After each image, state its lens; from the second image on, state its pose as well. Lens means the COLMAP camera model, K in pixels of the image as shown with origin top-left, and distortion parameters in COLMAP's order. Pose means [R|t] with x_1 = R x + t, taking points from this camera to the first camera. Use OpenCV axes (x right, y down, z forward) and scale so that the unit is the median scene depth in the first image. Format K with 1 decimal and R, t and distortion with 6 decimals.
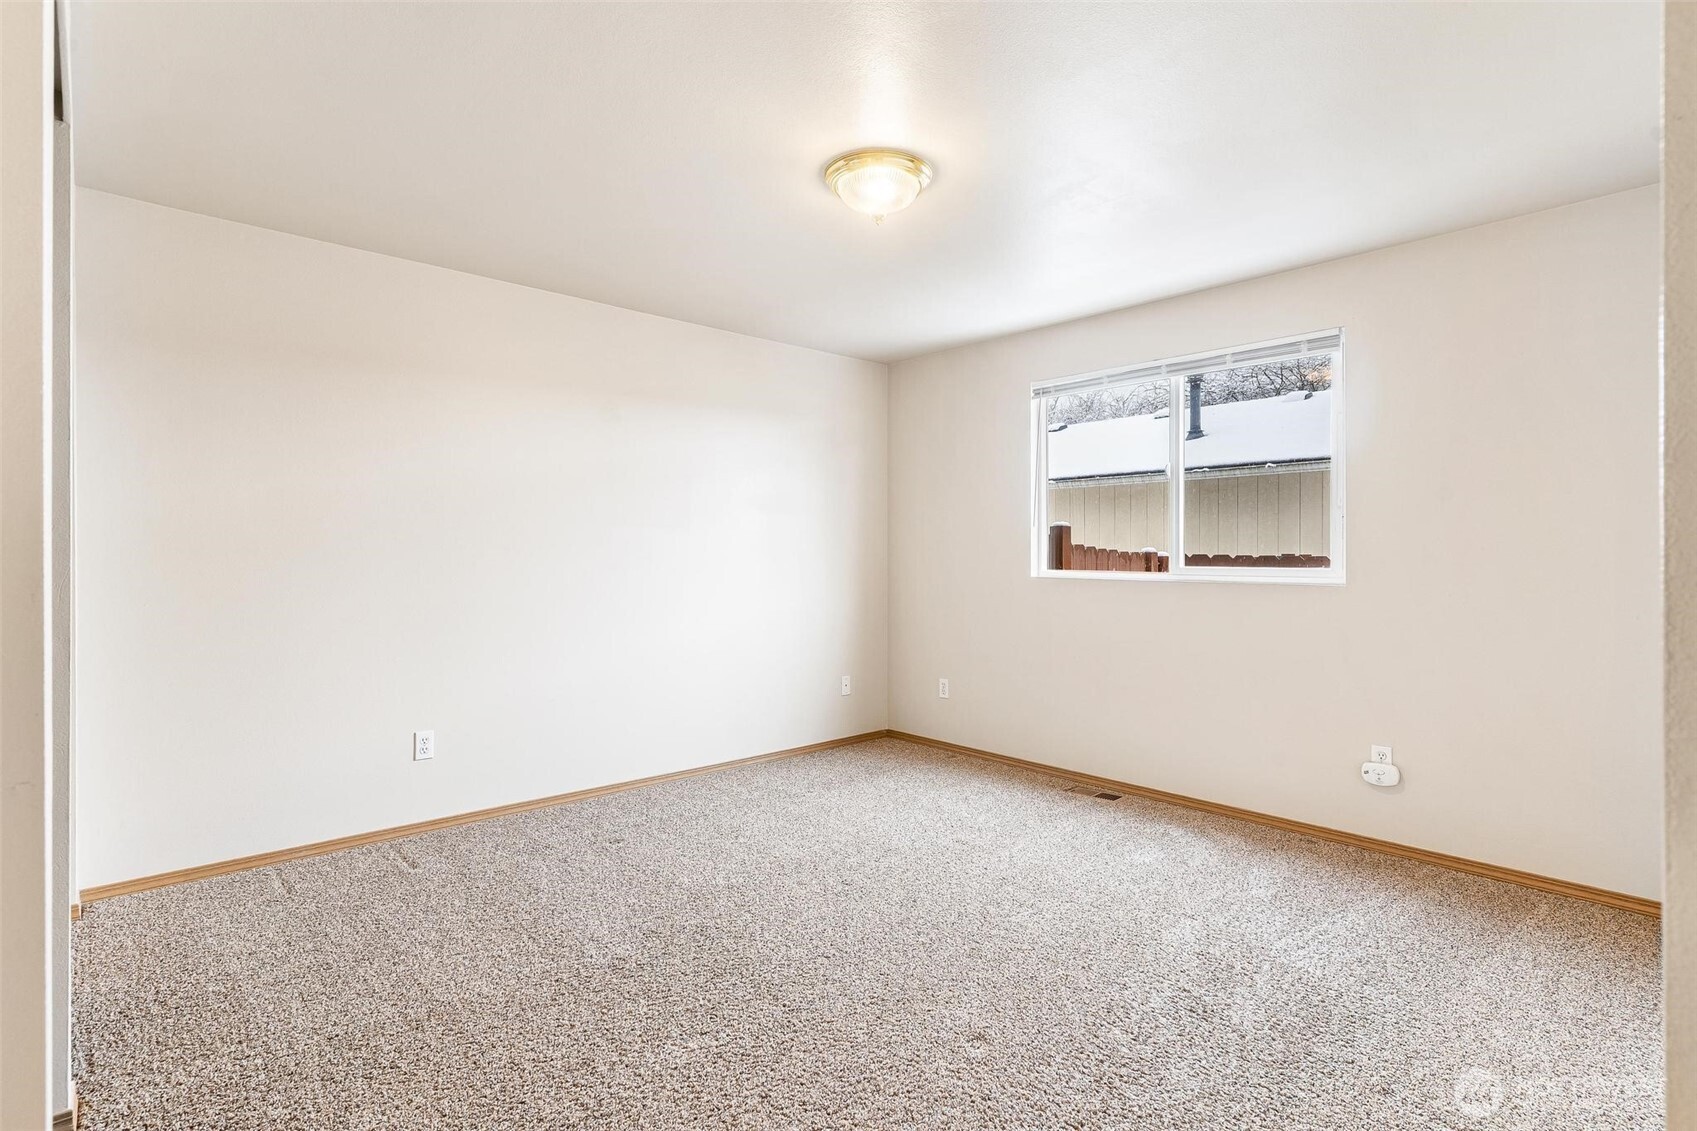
lens RADIAL K [[818.6, 0, 850.2], [0, 818.6, 565.4], [0, 0, 1]] dist [0.001115, 0.000445]
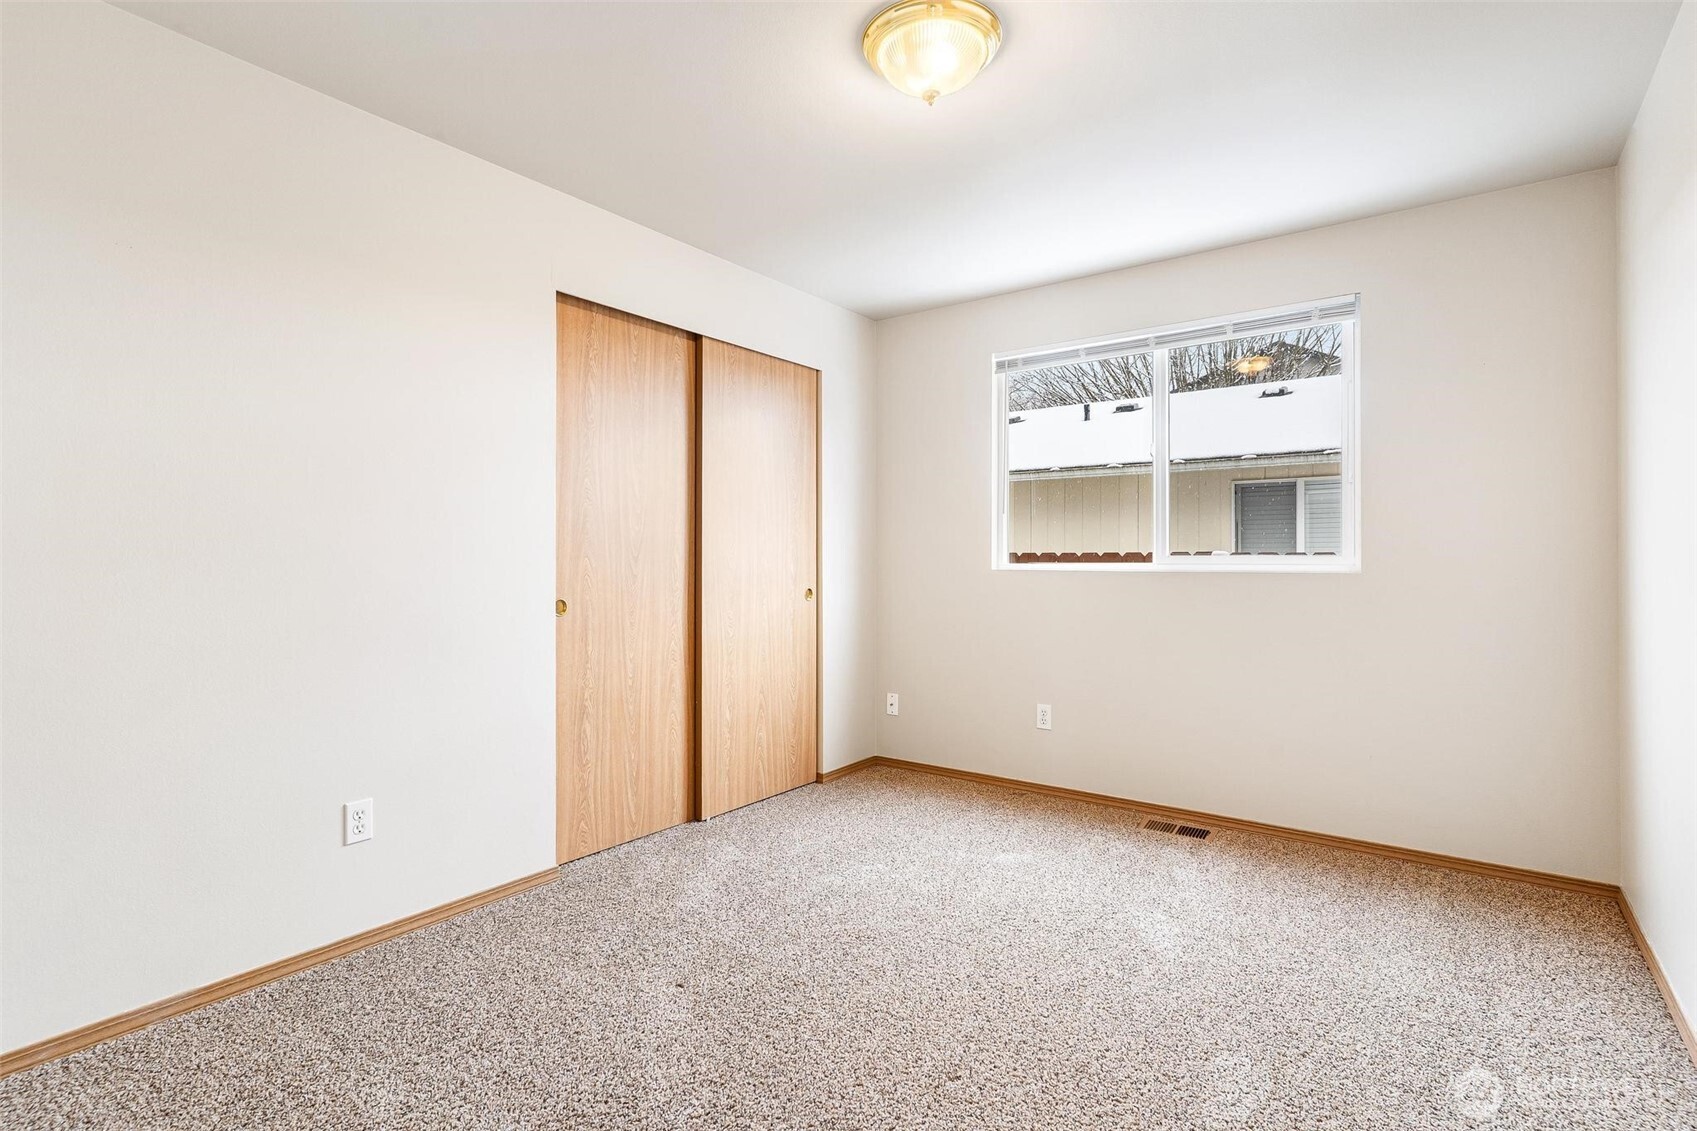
lens RADIAL K [[818.6, 0, 844.7], [0, 818.6, 561.6], [0, 0, 1]] dist [0.001115, 0.000445]
pose [[0.984114, -0.010037, 0.177251, -0.116762], [0.010850, 0.999935, -0.003618, 0.005991], [-0.177203, 0.005483, 0.984159, 0.166323]]
